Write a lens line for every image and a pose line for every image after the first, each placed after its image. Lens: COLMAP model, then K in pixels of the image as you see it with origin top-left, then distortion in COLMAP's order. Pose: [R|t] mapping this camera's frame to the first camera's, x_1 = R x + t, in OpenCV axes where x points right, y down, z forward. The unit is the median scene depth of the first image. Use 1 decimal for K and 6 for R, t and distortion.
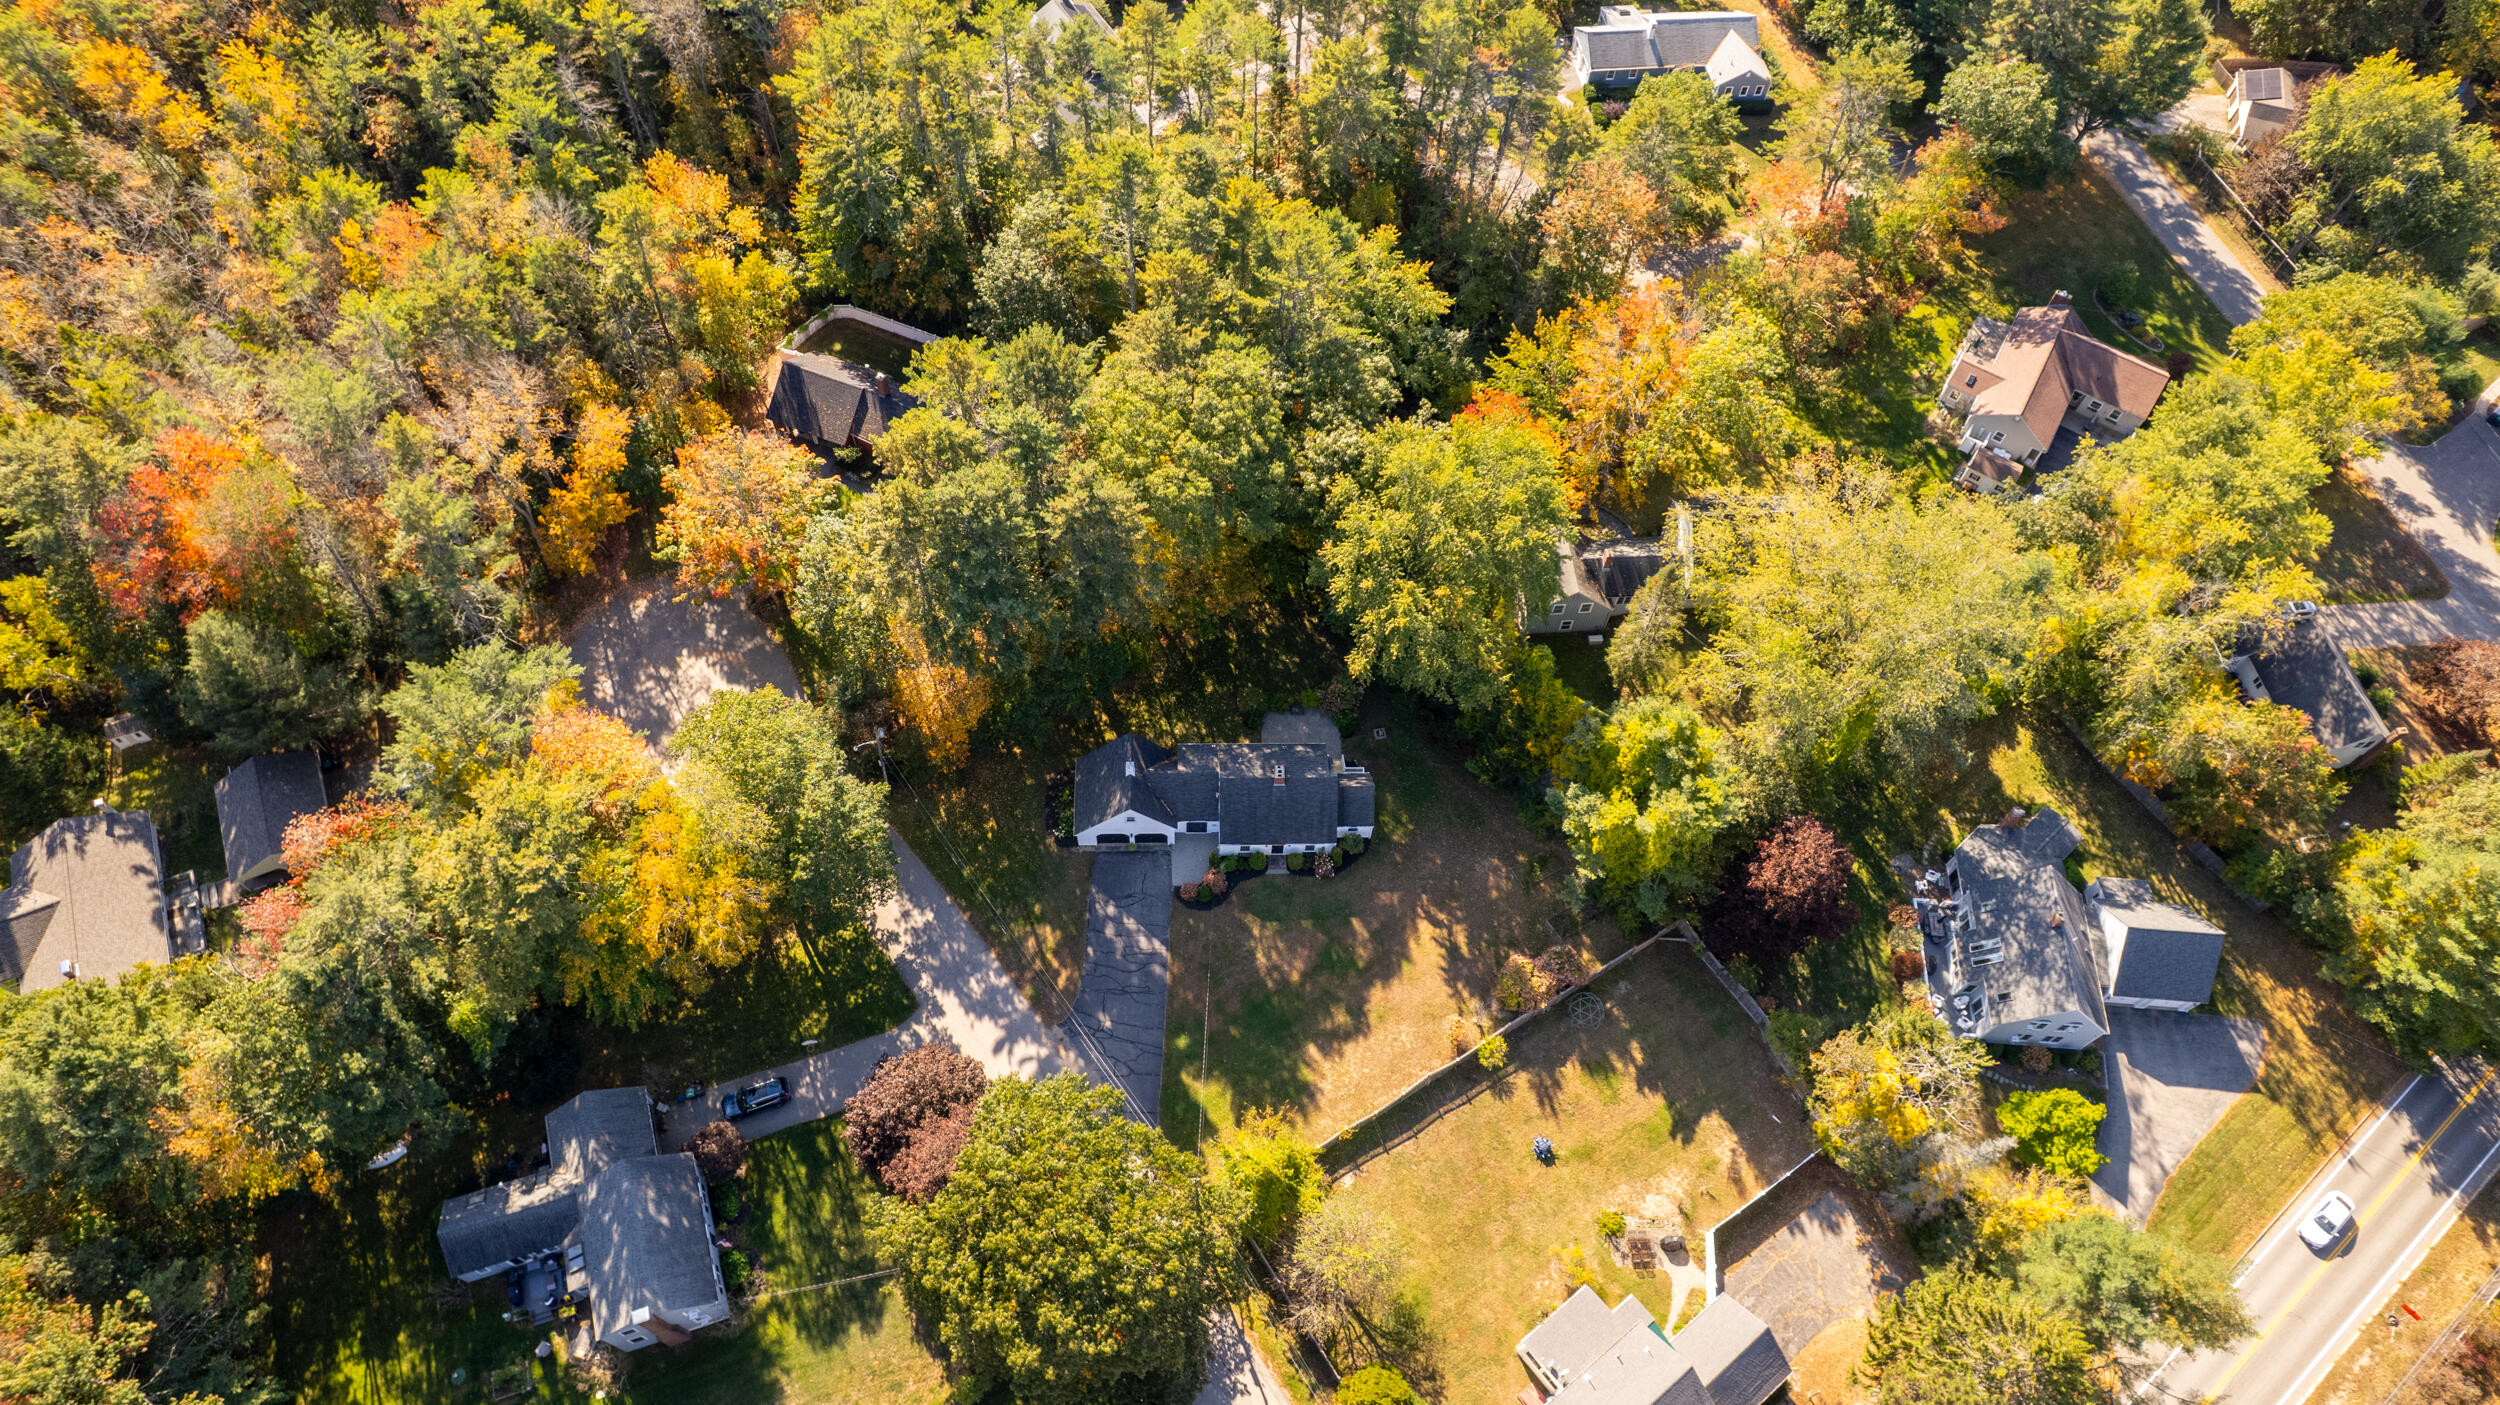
lens RADIAL K [[1629.7, 0, 1246.7], [0, 1629.7, 697.2], [0, 0, 1]] dist [-0.054891, 0.033134]
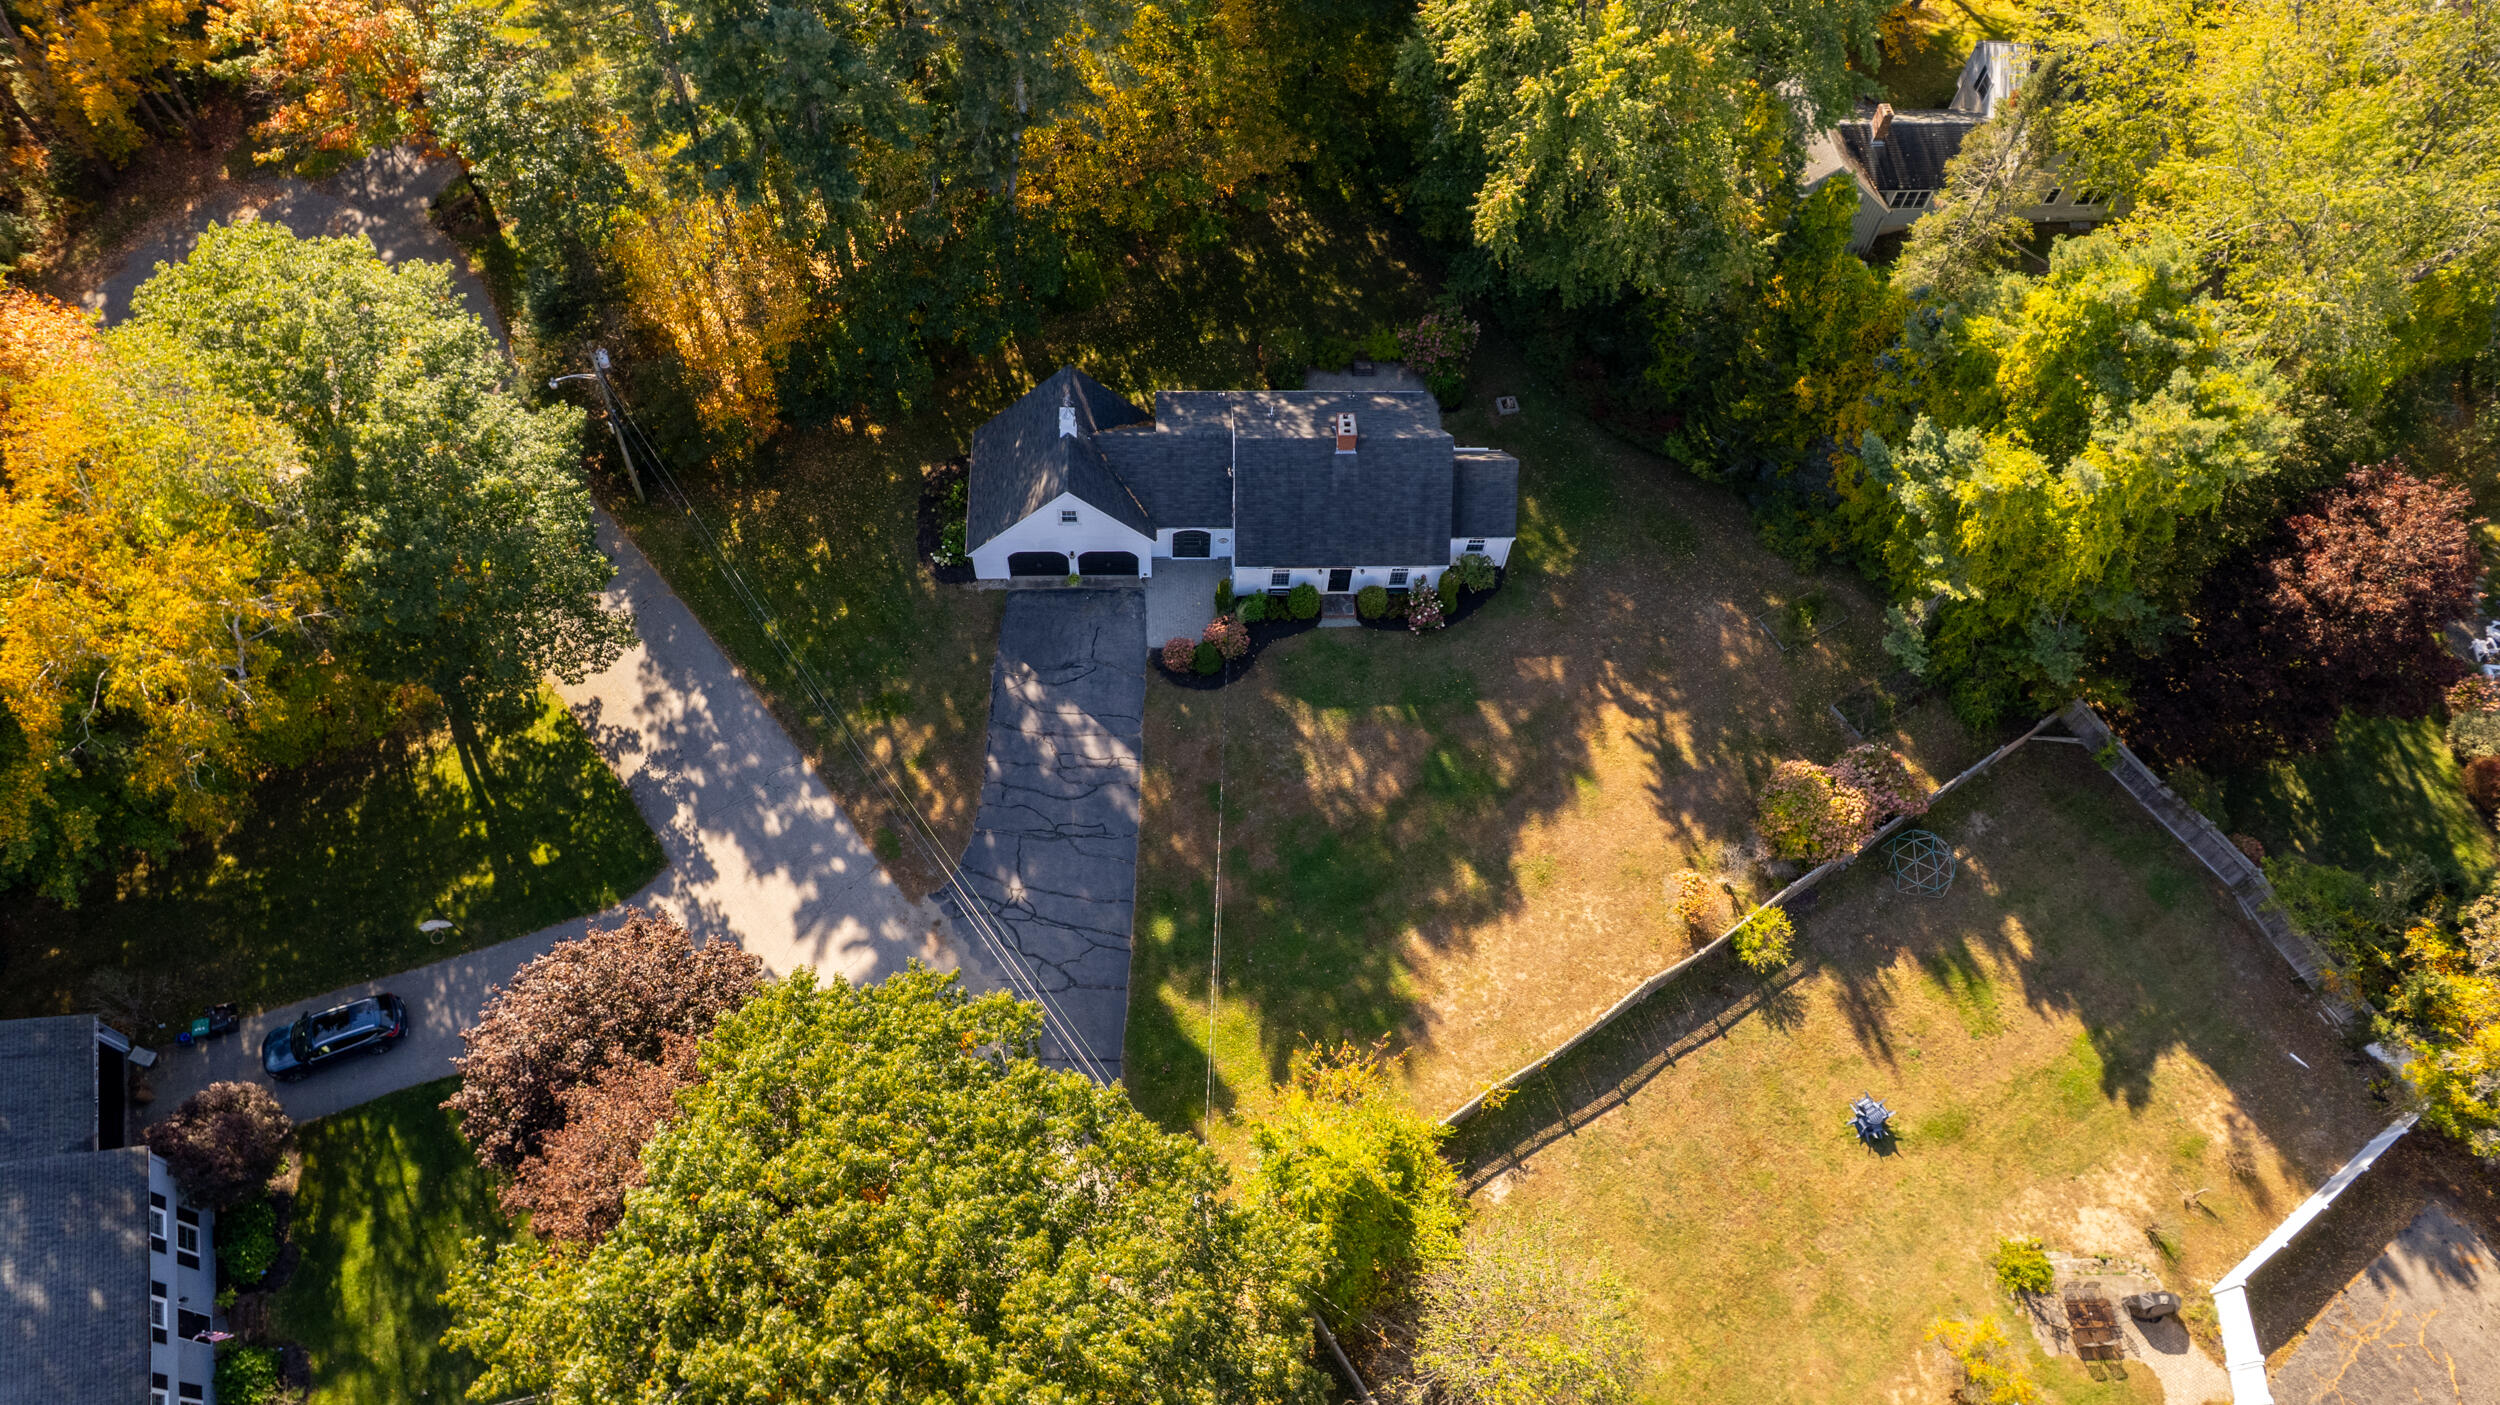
lens RADIAL K [[1629.7, 0, 1248.4], [0, 1629.7, 694.4], [0, 0, 1]] dist [-0.054891, 0.033134]
pose [[0.999829, -0.004490, 0.017912, -0.023086], [0.004252, 0.999903, 0.013272, 0.132521], [-0.017970, -0.013194, 0.999751, 0.482647]]
